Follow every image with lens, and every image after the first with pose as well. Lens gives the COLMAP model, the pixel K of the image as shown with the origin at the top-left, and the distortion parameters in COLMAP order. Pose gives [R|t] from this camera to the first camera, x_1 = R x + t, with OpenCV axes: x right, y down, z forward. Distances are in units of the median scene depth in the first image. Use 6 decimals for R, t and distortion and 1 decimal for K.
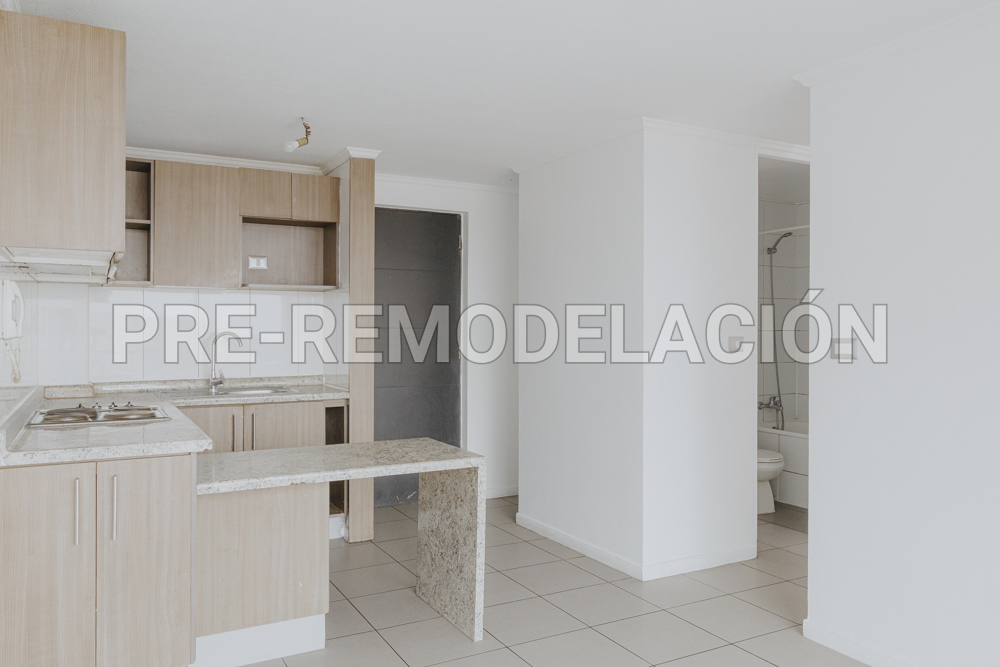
lens RADIAL K [[737.3, 0, 496.6], [0, 737.3, 333.9], [0, 0, 1]] dist [-0.007804, 0.031882]
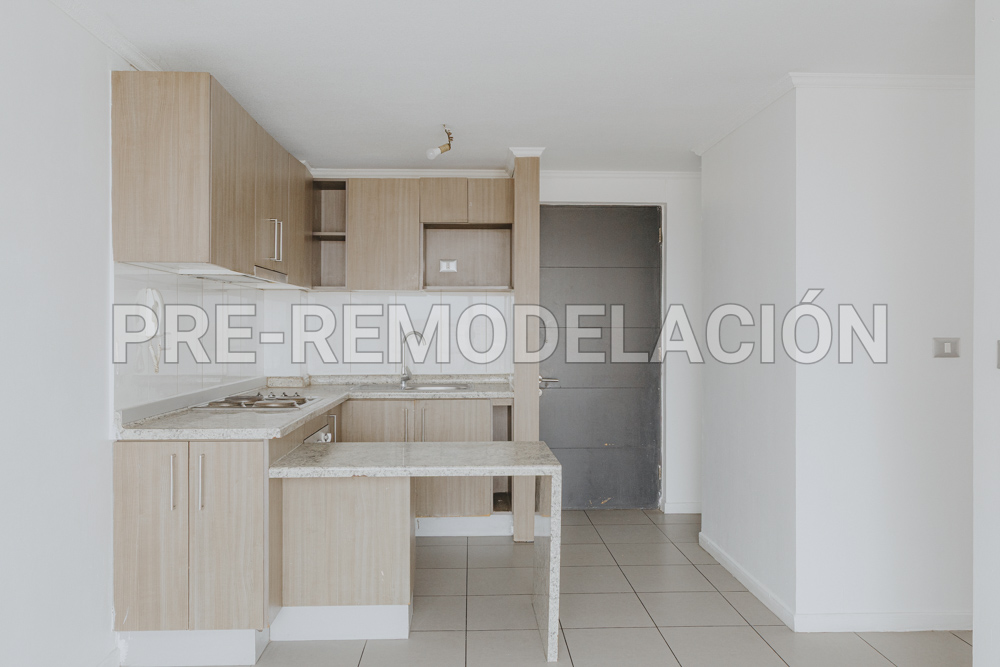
lens RADIAL K [[737.3, 0, 496.6], [0, 737.3, 333.9], [0, 0, 1]] dist [-0.007804, 0.031882]
pose [[0.895884, 0.002010, -0.444283, 0.233097], [-0.001965, 0.999998, 0.000562, 0.000037], [0.444283, 0.000370, 0.895886, 0.092393]]
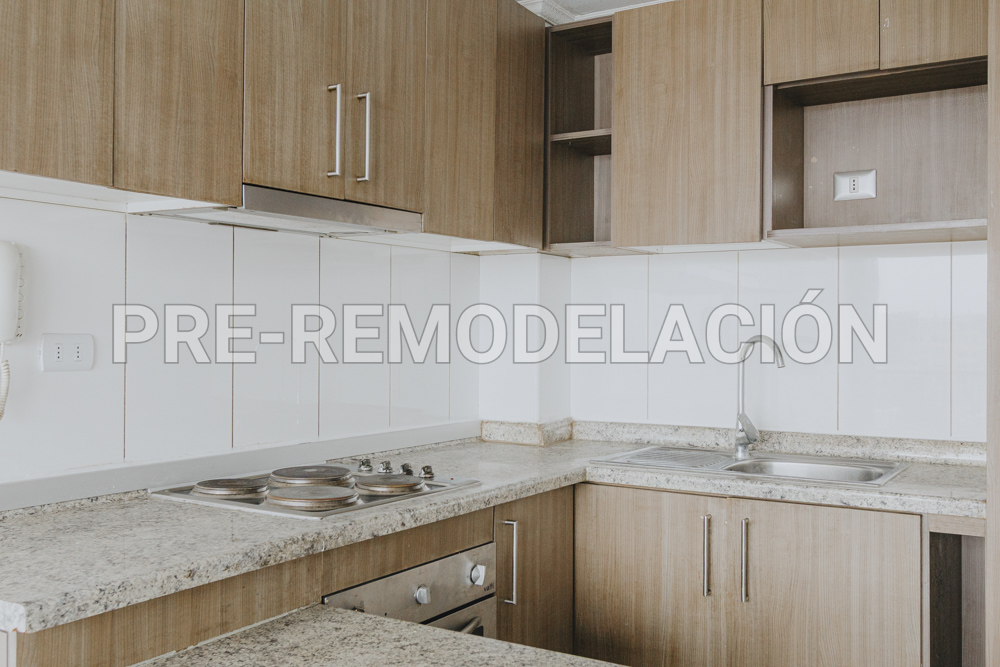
lens RADIAL K [[973.0, 0, 498.3], [0, 973.0, 327.5], [0, 0, 1]] dist [0.003201, 0.008297]
pose [[0.487528, -0.003629, -0.873100, 0.108382], [-0.008858, 0.999919, -0.009102, -0.000962], [0.873062, 0.012172, 0.487457, 0.570936]]
